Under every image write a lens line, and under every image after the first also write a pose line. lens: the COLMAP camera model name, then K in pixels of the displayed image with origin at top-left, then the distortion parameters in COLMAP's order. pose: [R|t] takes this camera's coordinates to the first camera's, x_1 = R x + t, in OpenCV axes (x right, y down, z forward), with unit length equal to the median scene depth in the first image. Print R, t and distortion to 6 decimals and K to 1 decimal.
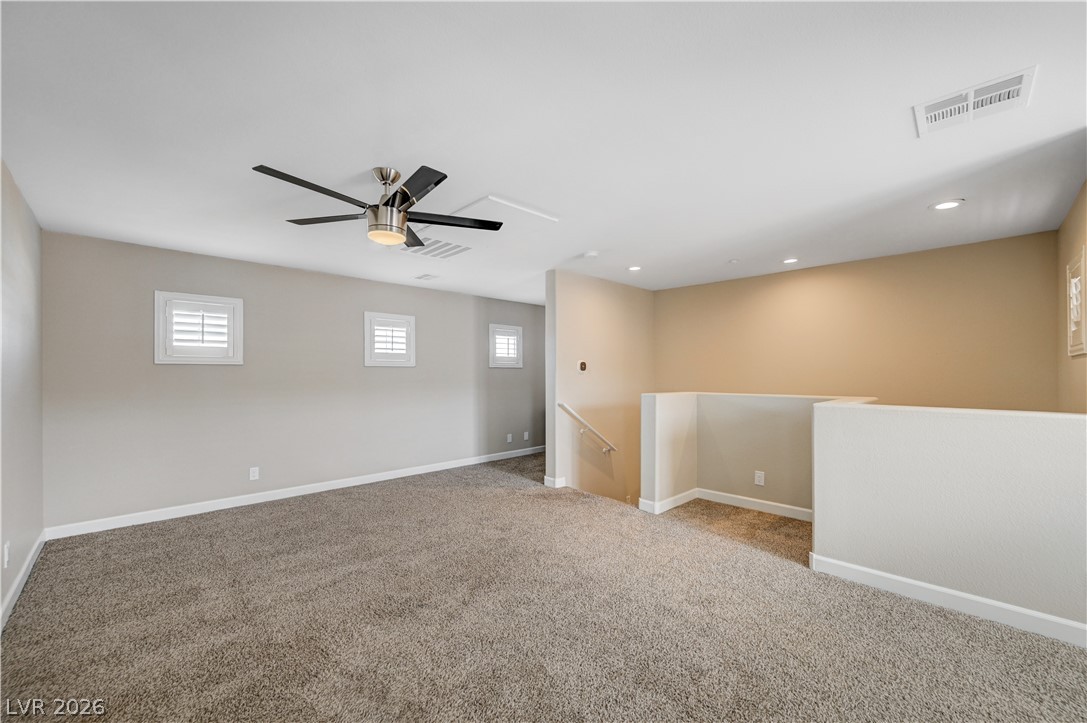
lens RADIAL K [[430.3, 0, 545.4], [0, 430.3, 373.0], [0, 0, 1]] dist [-0.000494, 0.000081]
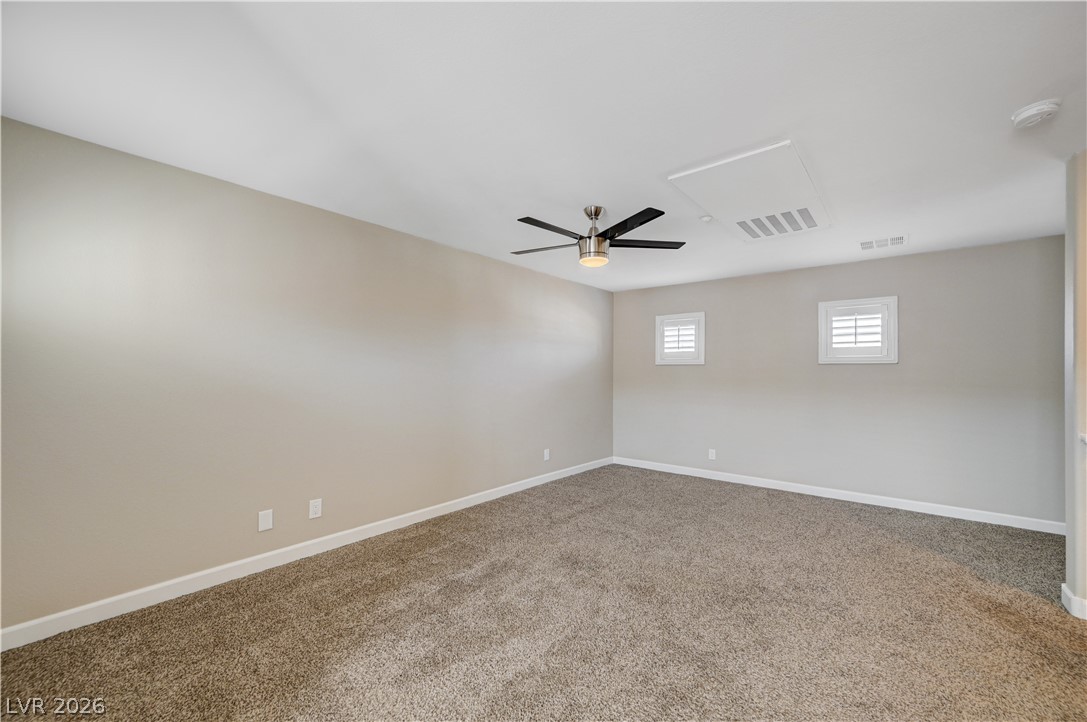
lens RADIAL K [[419.5, 0, 540.9], [0, 419.5, 371.0], [0, 0, 1]] dist [0.001695, 0.000207]
pose [[0.124062, 0.001059, -0.992274, 0.521225], [-0.006269, 0.999980, 0.000283, 0.002723], [0.992255, 0.006186, 0.124066, 0.451380]]
